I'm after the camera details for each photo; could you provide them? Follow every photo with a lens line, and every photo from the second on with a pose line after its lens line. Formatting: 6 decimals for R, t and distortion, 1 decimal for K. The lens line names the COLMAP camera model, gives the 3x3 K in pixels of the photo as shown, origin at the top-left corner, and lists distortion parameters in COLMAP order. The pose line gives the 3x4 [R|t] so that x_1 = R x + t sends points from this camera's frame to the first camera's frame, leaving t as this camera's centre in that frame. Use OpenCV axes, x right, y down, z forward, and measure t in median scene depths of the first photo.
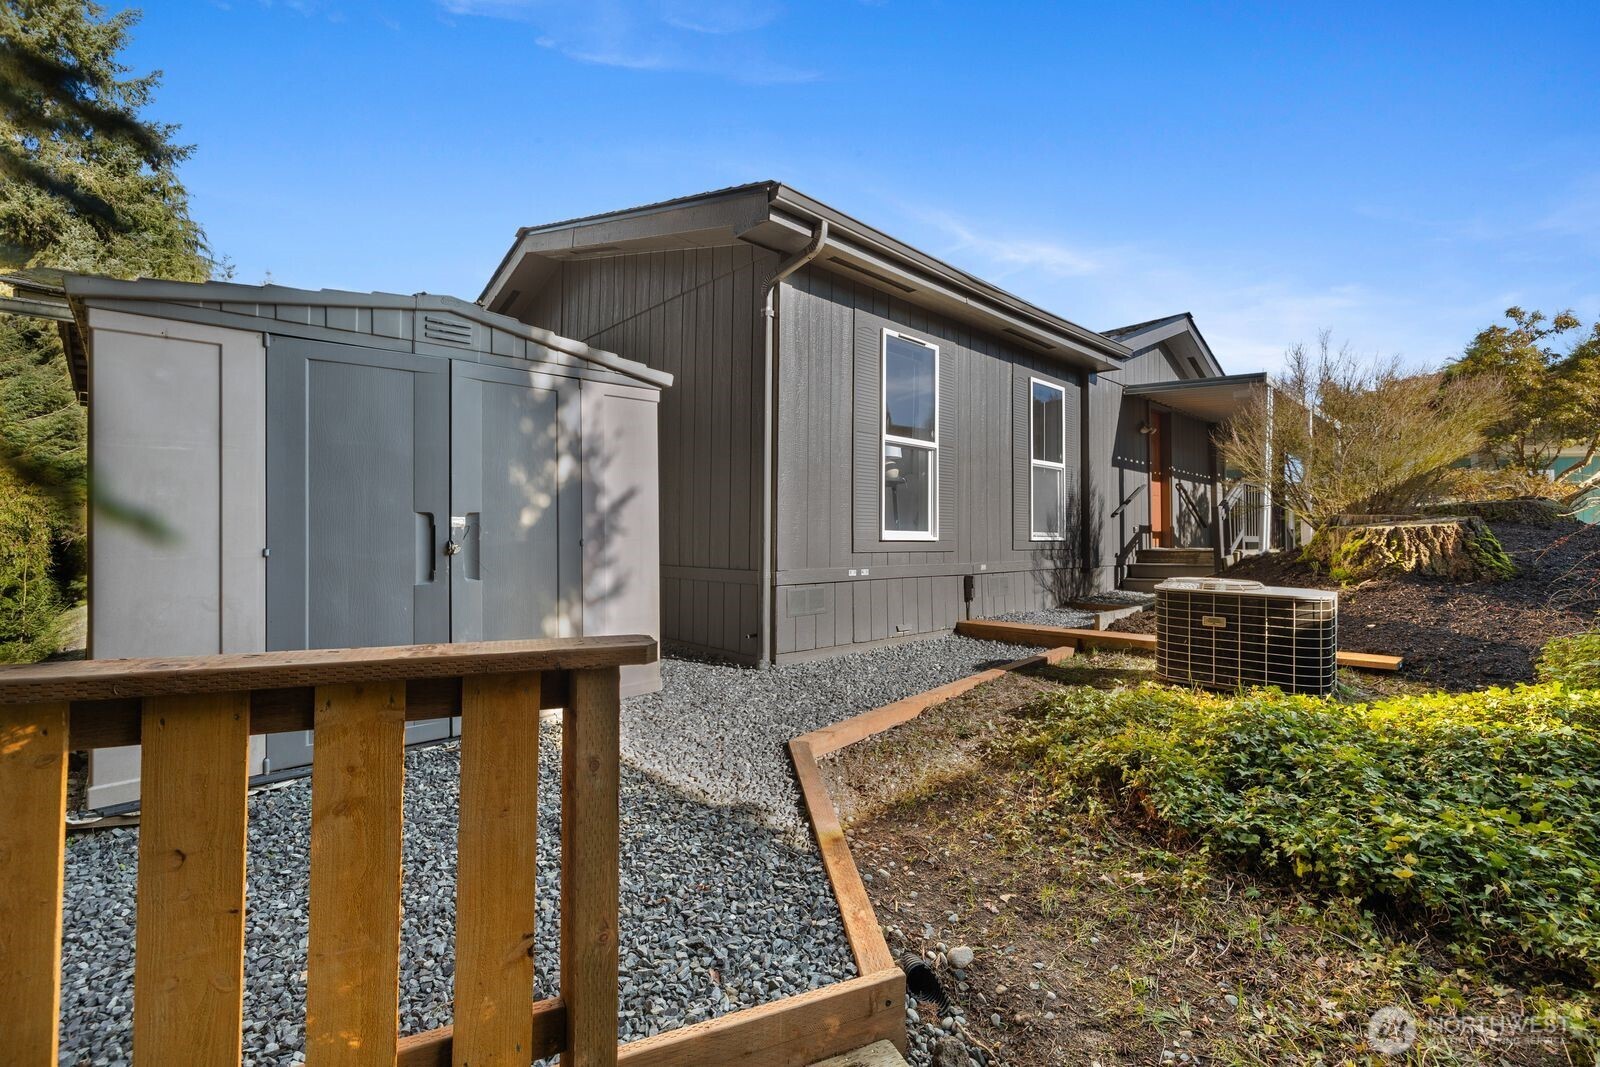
lens RADIAL K [[670.7, 0, 800.0], [0, 670.7, 533.5], [0, 0, 1]] dist [-0.000485, -0.000182]
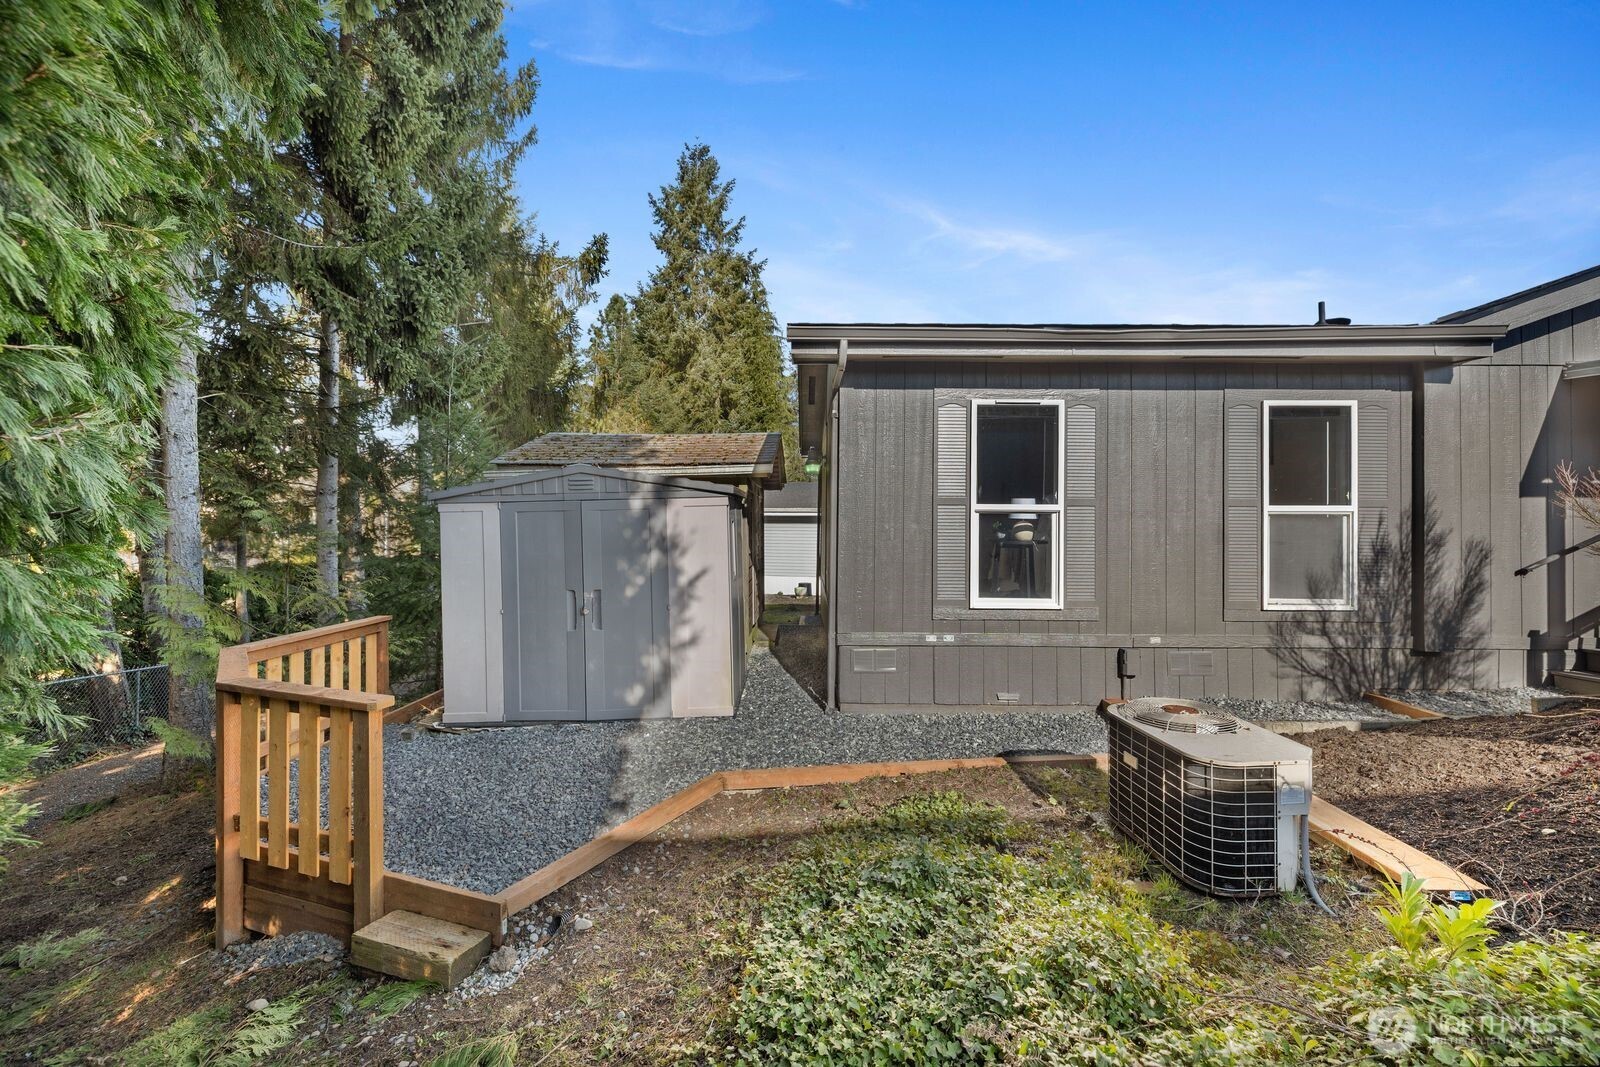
lens RADIAL K [[670.7, 0, 800.0], [0, 670.7, 533.5], [0, 0, 1]] dist [-0.000485, -0.000182]
pose [[0.727208, 0.007499, -0.686377, 0.892468], [0.002704, 0.999901, 0.013789, -0.165886], [0.686412, -0.011883, 0.727115, 0.113484]]
